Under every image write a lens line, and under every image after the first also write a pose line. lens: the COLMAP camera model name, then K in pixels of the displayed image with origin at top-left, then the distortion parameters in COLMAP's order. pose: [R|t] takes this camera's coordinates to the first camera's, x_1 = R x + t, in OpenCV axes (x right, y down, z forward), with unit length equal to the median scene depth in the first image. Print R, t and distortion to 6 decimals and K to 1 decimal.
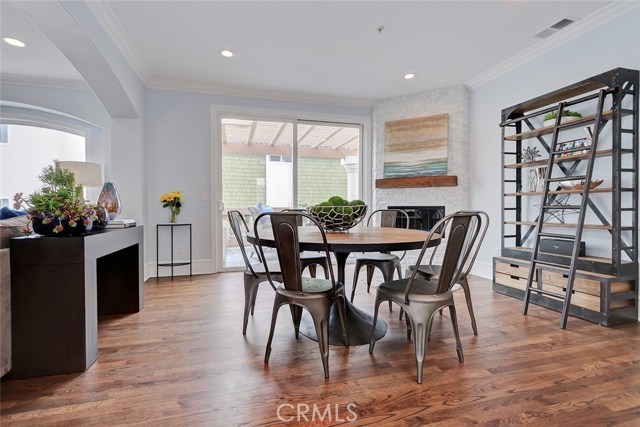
lens RADIAL K [[296.2, 0, 320.0], [0, 296.2, 213.5], [0, 0, 1]] dist [-0.001348, -0.000481]
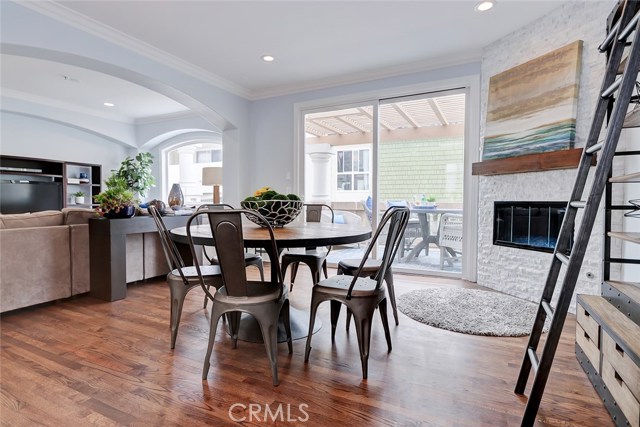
lens RADIAL K [[345.4, 0, 309.7], [0, 345.4, 213.6], [0, 0, 1]] dist [-0.001508, -0.000226]
pose [[0.724002, 0.028760, -0.689198, 0.500599], [-0.020033, 0.999586, 0.020667, -0.005120], [0.689507, -0.001156, 0.724278, 0.146586]]
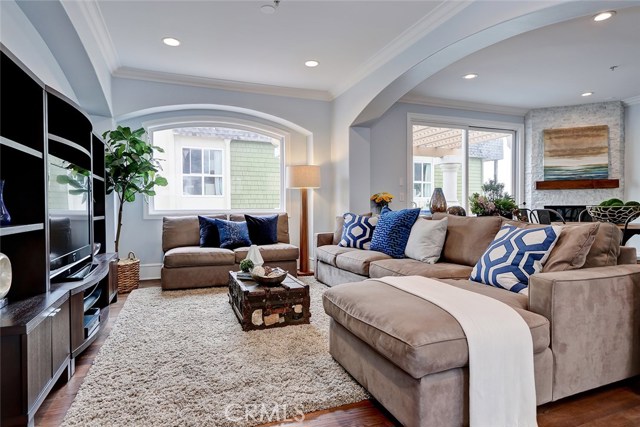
lens RADIAL K [[364.2, 0, 320.0], [0, 364.2, 213.5], [0, 0, 1]] dist [0.000815, -0.001015]
pose [[0.994776, -0.004981, 0.101959, -0.792120], [0.005523, 0.999972, -0.005034, 0.006749], [-0.101931, 0.005571, 0.994776, -0.283577]]
